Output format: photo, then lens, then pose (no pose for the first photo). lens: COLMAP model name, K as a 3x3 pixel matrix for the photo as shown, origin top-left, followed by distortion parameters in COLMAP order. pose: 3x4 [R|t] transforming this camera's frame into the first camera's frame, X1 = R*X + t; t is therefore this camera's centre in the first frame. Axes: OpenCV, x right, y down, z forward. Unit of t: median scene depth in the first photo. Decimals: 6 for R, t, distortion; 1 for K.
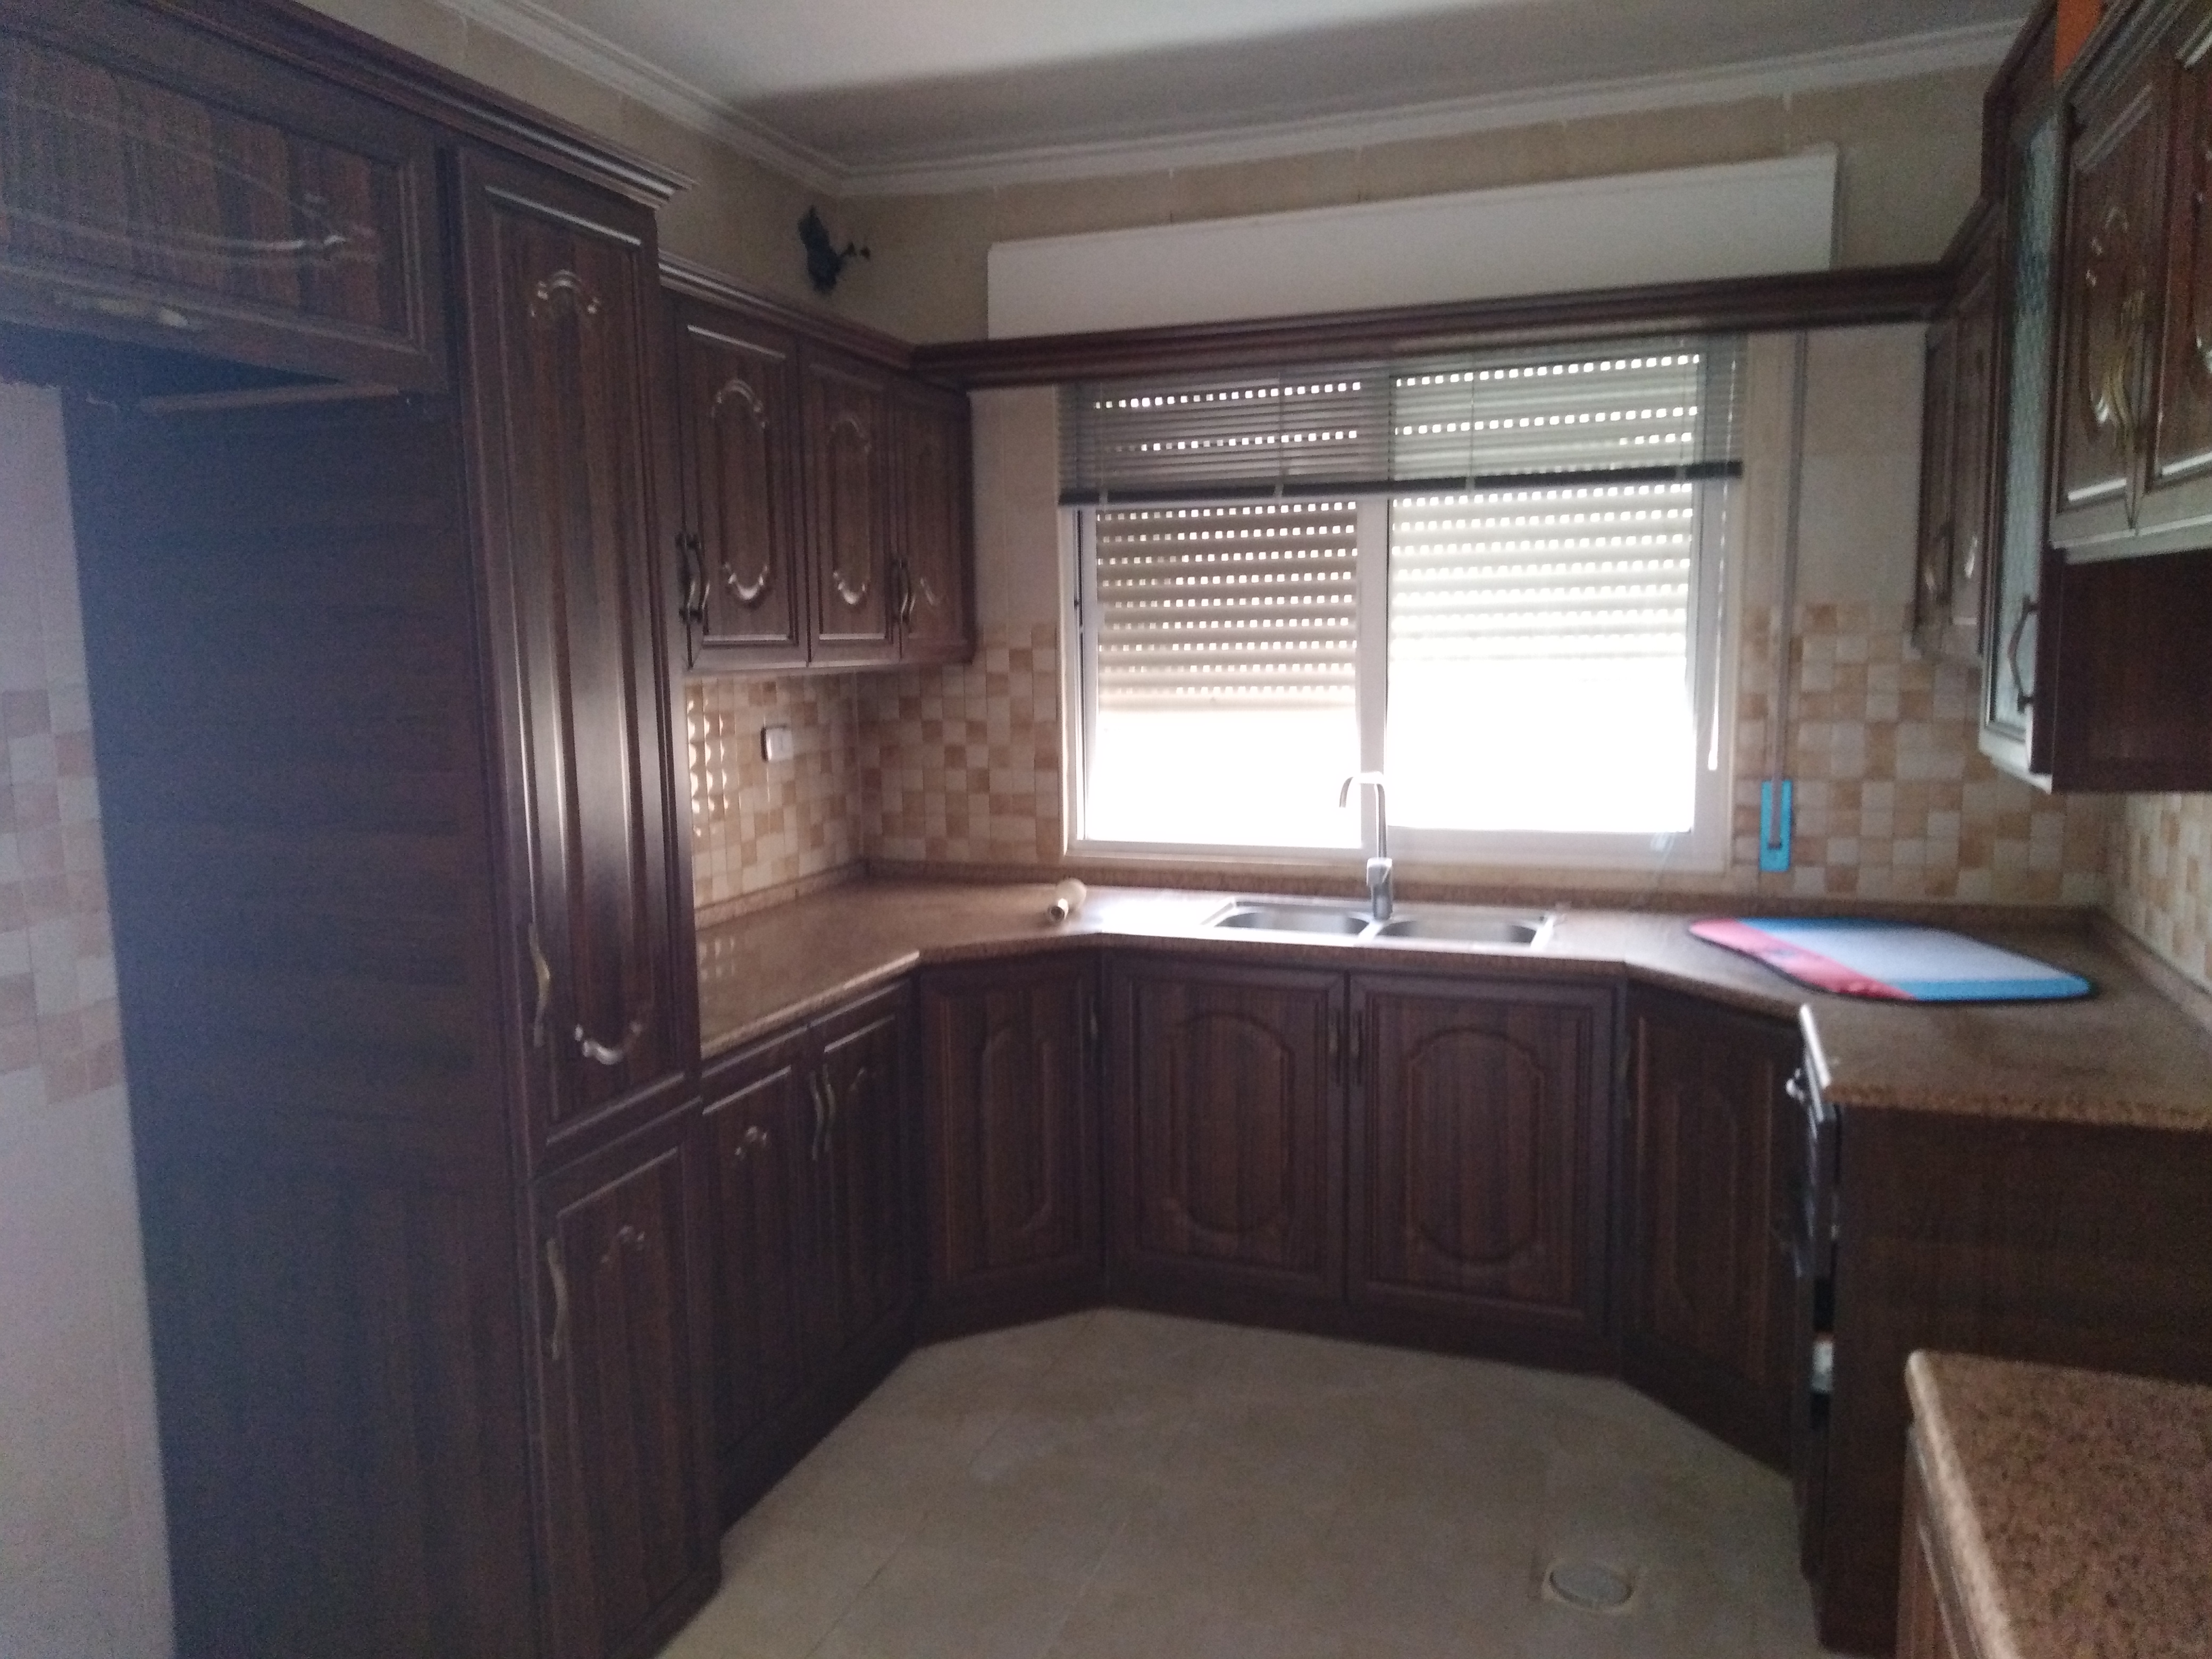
lens RADIAL K [[1537.8, 0, 1106.0], [0, 1537.8, 829.5], [0, 0, 1]] dist [0.053506, -0.147098]
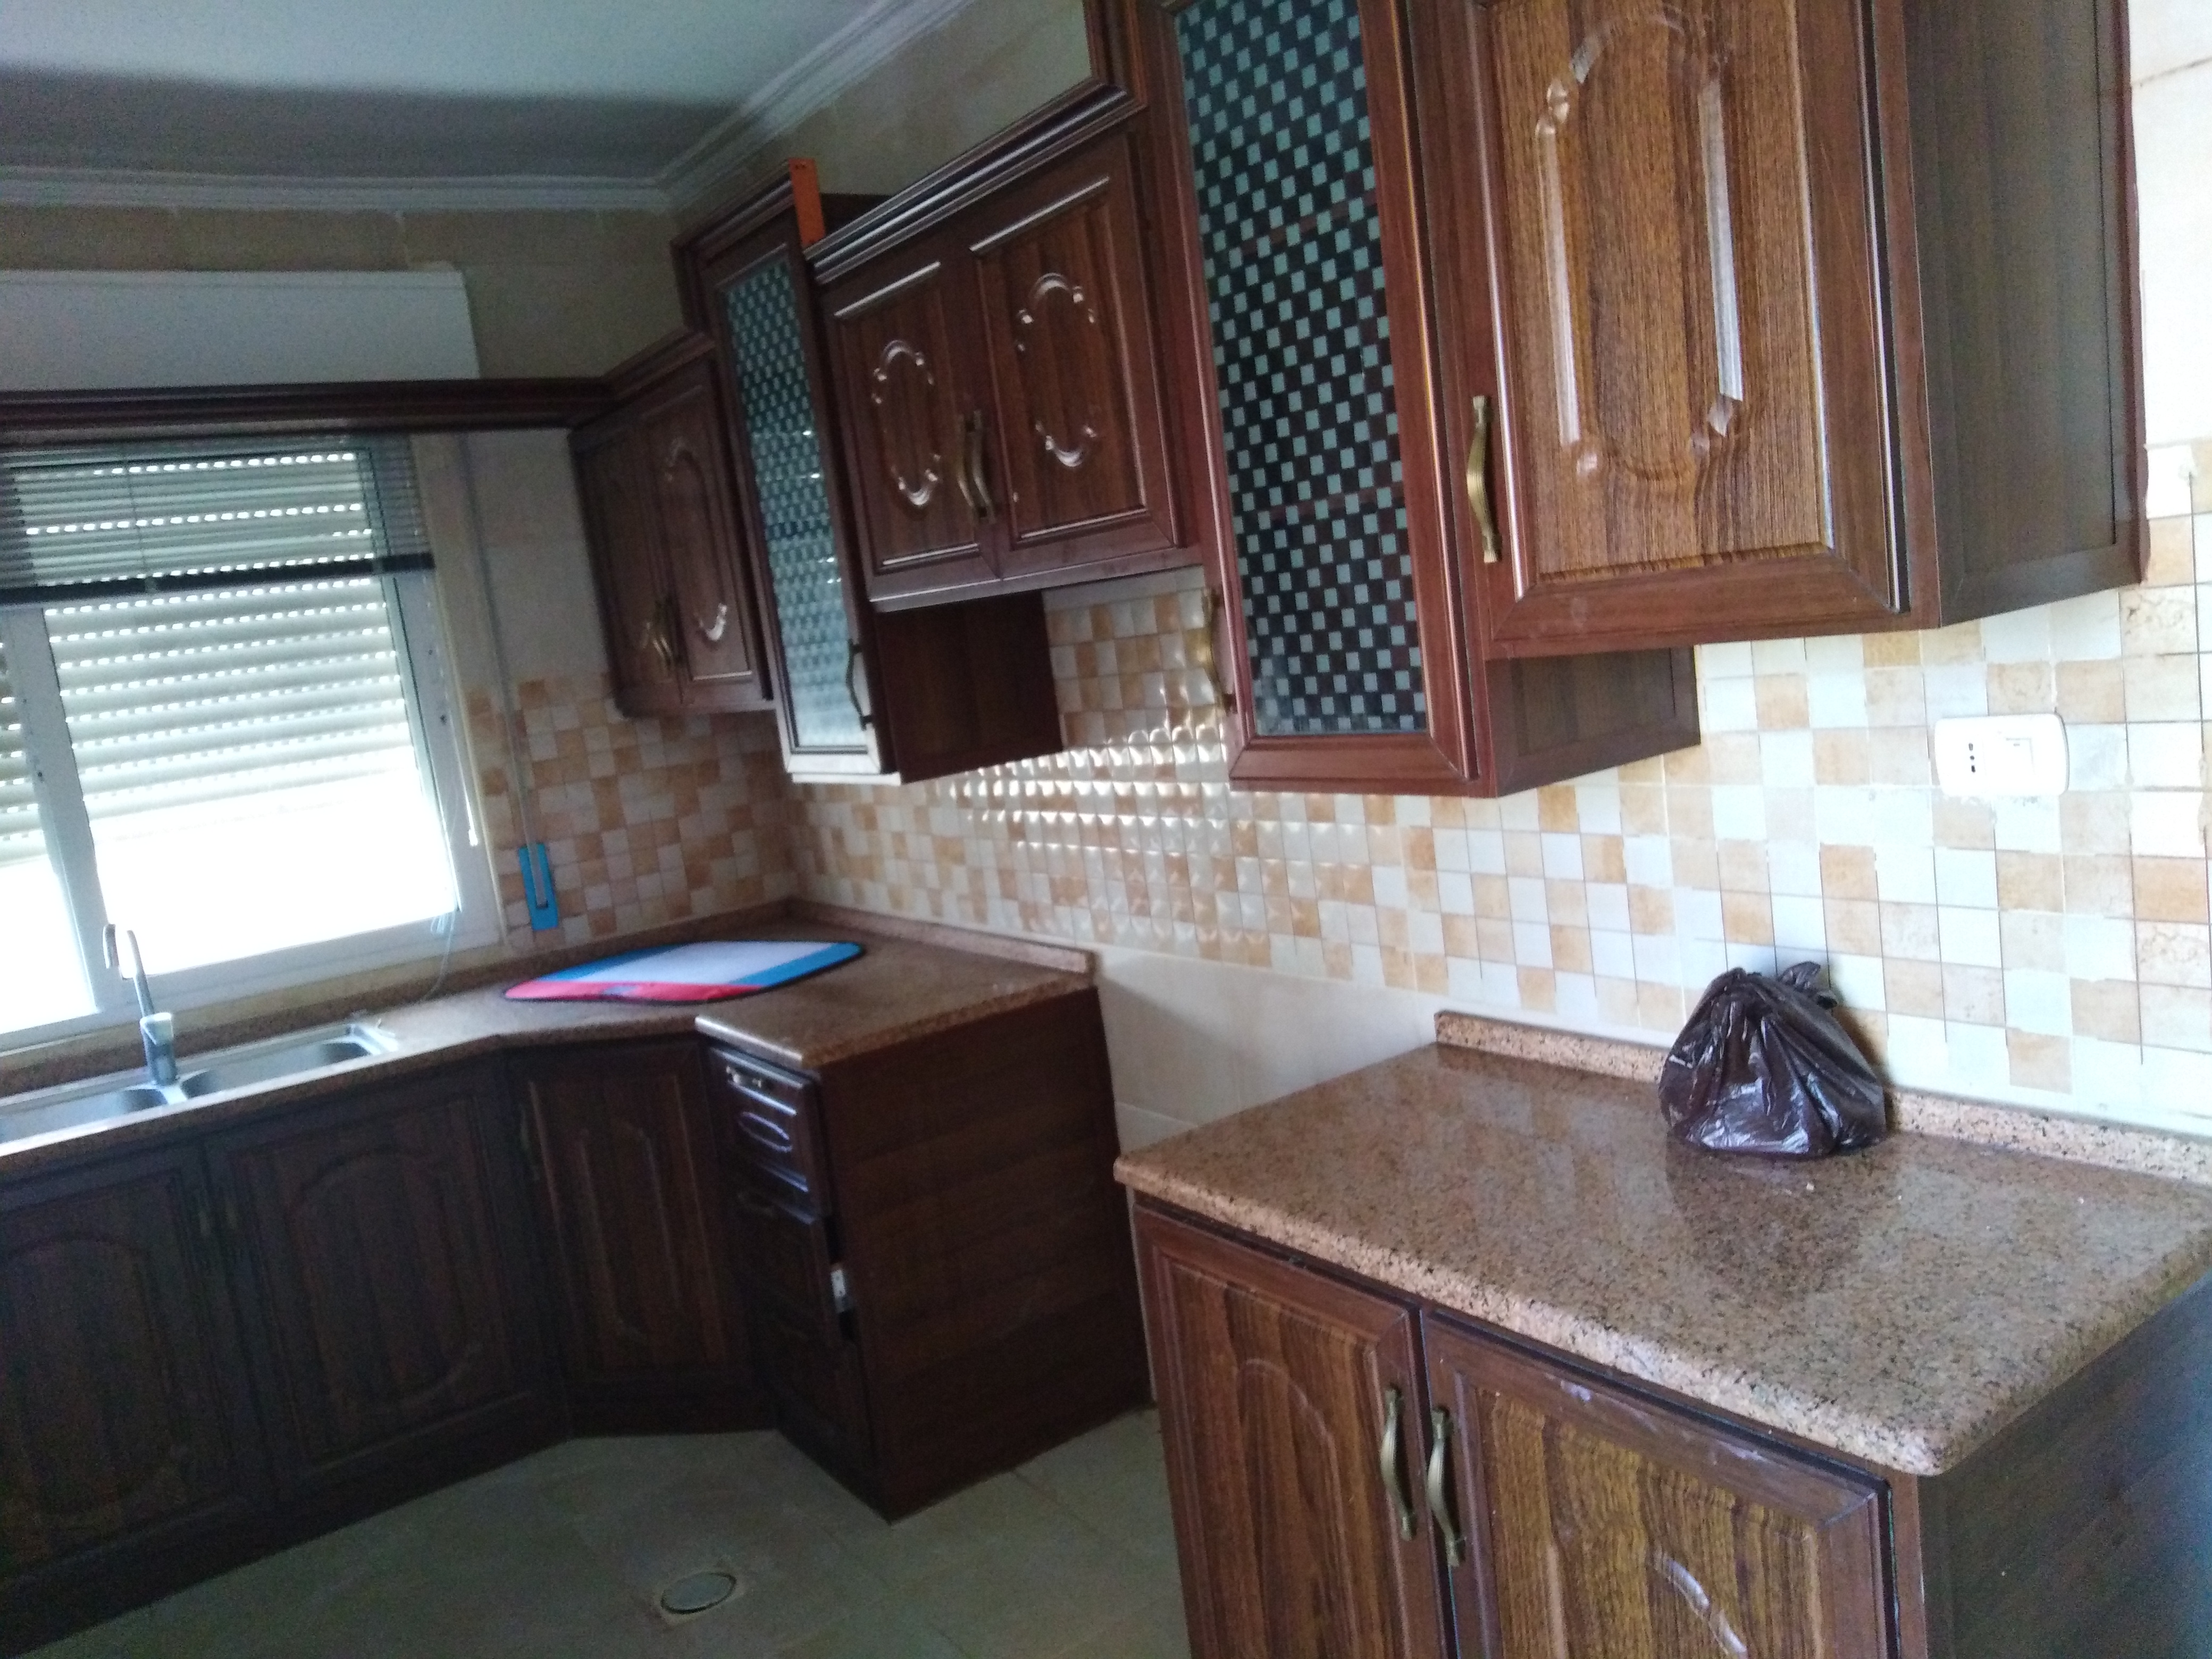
lens RADIAL K [[1539.4, 0, 1106.0], [0, 1539.4, 829.5], [0, 0, 1]] dist [0.003222, -0.083884]
pose [[0.538288, -0.158947, 0.827636, -0.231866], [0.217023, 0.975077, 0.046113, -0.005323], [-0.814339, 0.154794, 0.559367, 0.076805]]
